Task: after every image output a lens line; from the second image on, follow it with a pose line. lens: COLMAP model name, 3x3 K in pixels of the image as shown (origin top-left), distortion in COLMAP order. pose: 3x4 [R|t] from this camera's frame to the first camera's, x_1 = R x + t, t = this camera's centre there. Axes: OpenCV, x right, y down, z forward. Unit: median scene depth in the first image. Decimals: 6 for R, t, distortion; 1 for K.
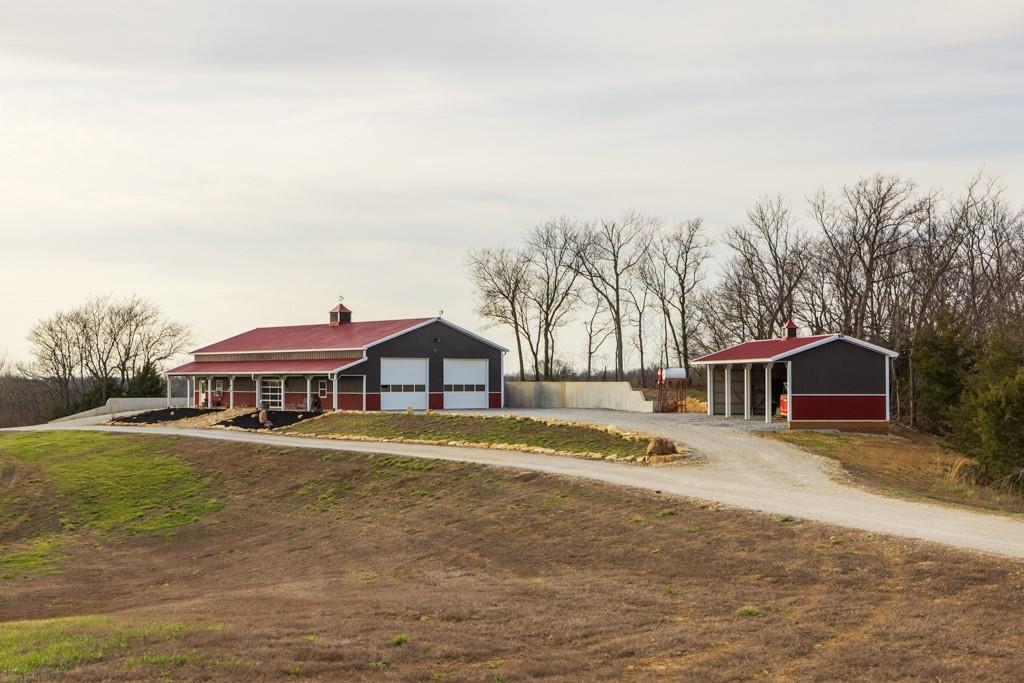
lens RADIAL K [[1646.3, 0, 512.0], [0, 1646.3, 341.5], [0, 0, 1]] dist [0.002085, -0.000511]
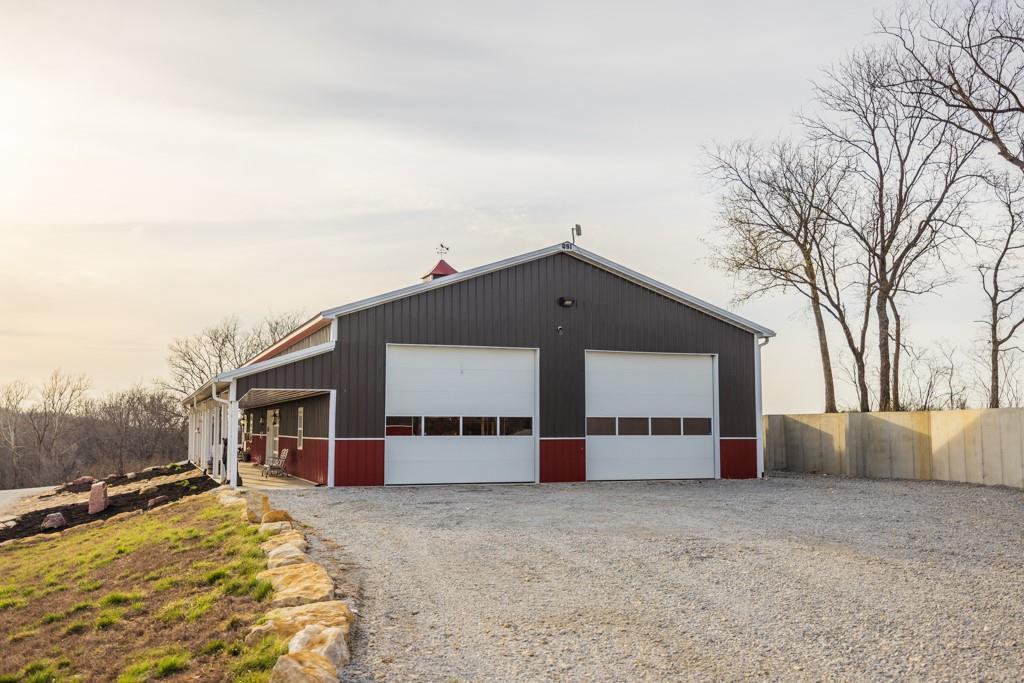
lens RADIAL K [[943.2, 0, 512.0], [0, 943.2, 341.5], [0, 0, 1]] dist [-0.008395, -0.010797]
pose [[0.926117, -0.027643, -0.376222, 0.025163], [0.004693, 0.998079, -0.061781, 0.021537], [0.377207, 0.055450, 0.924468, 0.771221]]
